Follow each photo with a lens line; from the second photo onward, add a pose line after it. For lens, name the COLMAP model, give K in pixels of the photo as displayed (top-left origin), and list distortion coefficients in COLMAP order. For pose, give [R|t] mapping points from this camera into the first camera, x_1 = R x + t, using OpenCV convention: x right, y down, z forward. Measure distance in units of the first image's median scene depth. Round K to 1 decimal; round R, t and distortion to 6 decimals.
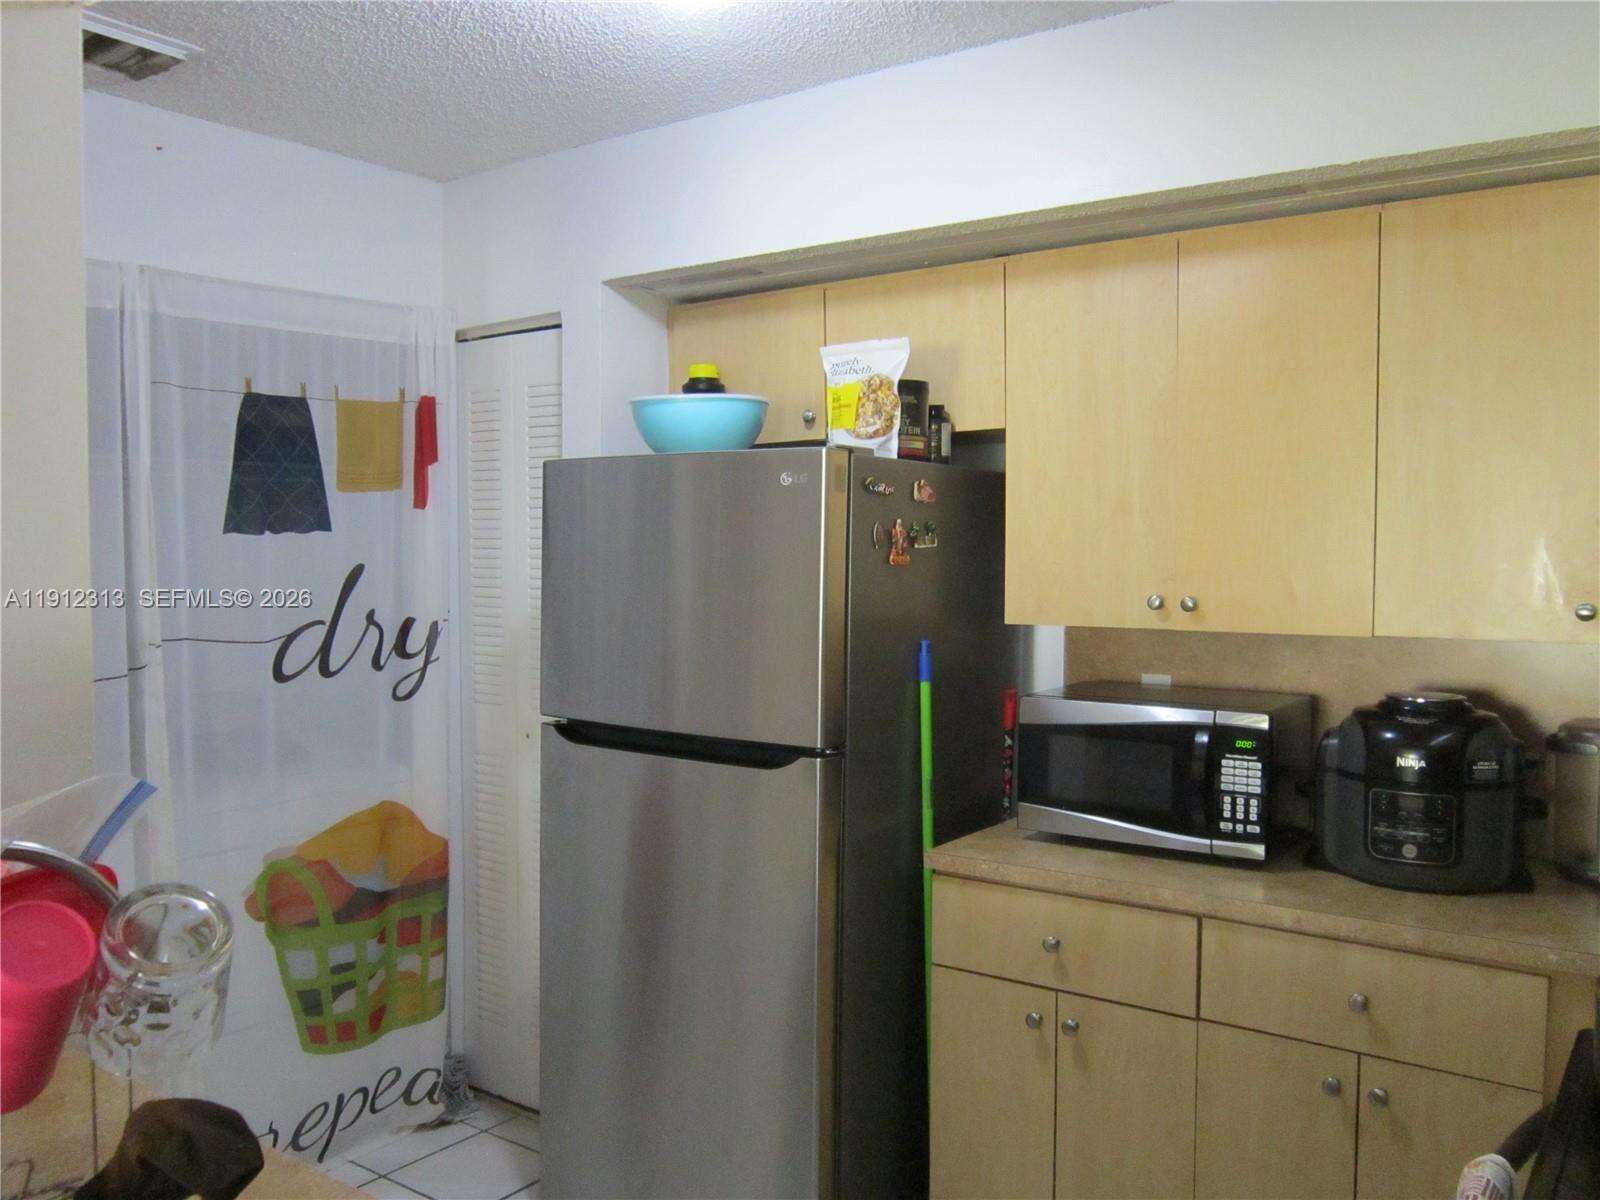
lens RADIAL K [[1308.9, 0, 796.9], [0, 1308.9, 593.5], [0, 0, 1]] dist [-0.059467, 0.034947]
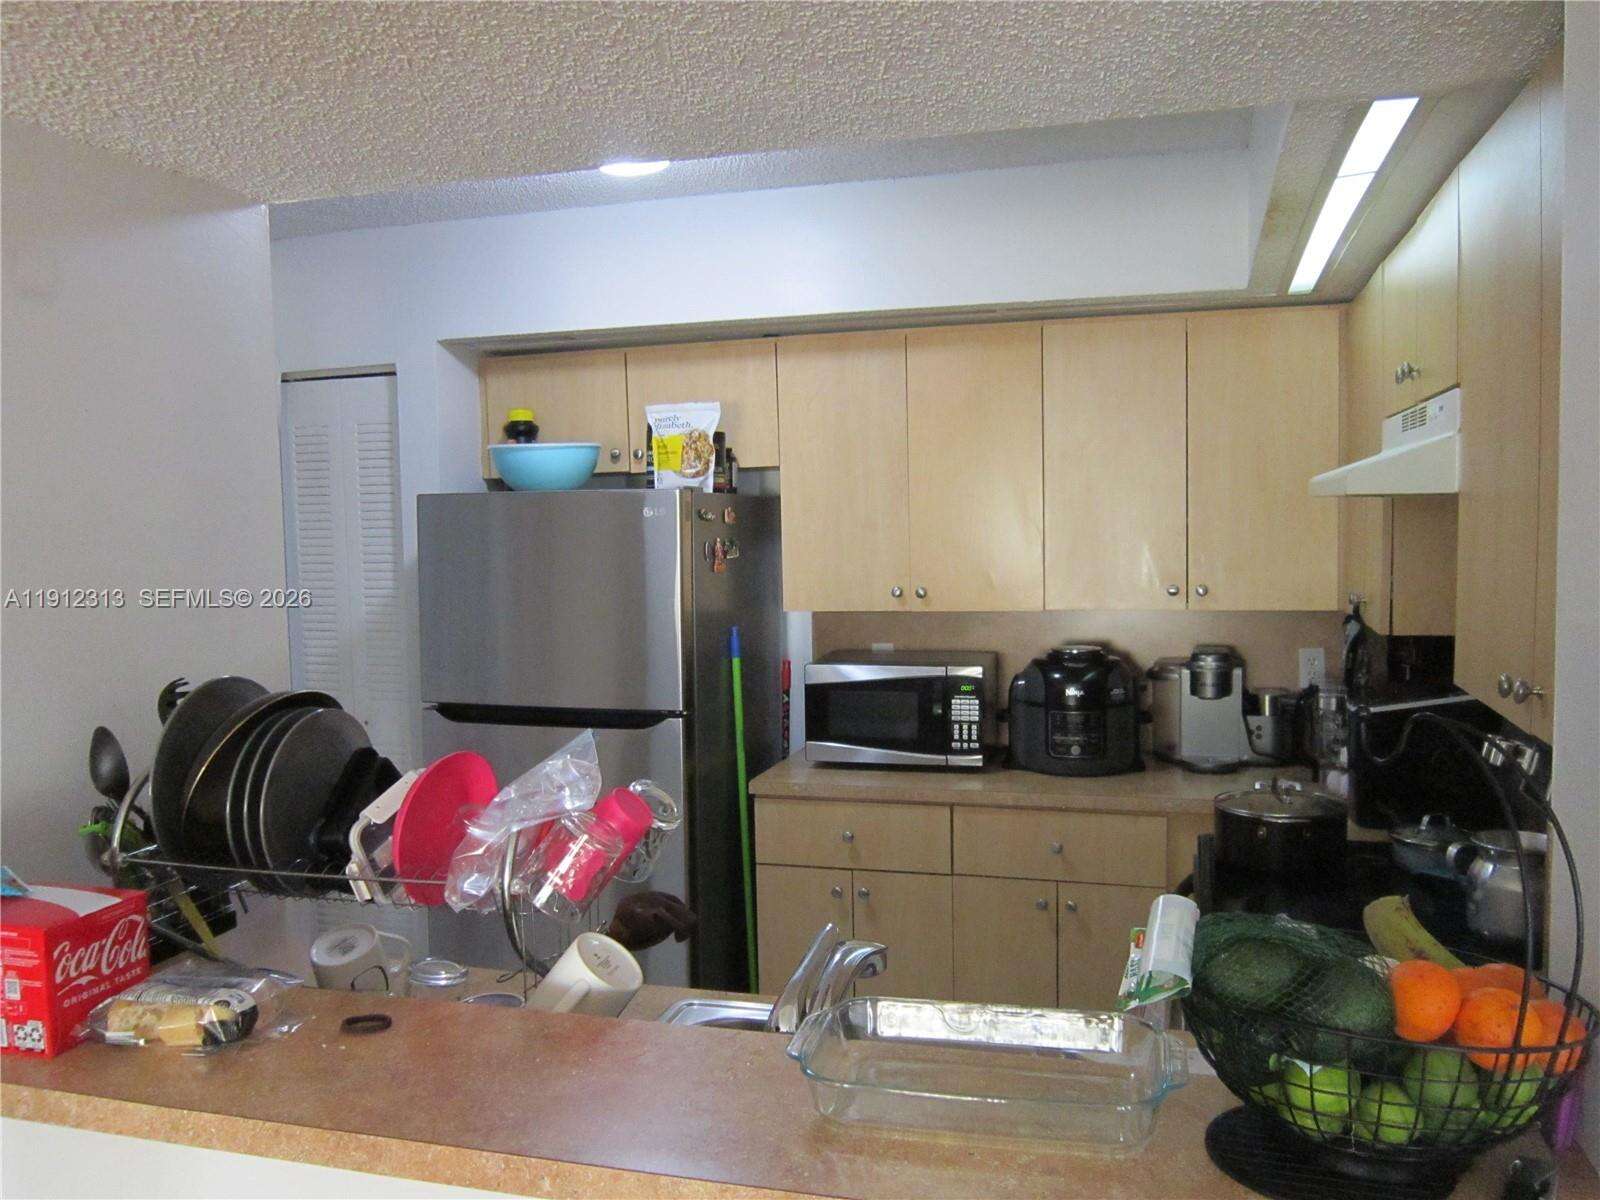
lens RADIAL K [[1308.9, 0, 803.4], [0, 1308.9, 600.2], [0, 0, 1]] dist [-0.059467, 0.034947]
pose [[0.941972, -0.042241, 0.333022, -0.307188], [0.033741, 0.998941, 0.031267, -0.033993], [-0.333991, -0.018216, 0.942400, -0.314841]]
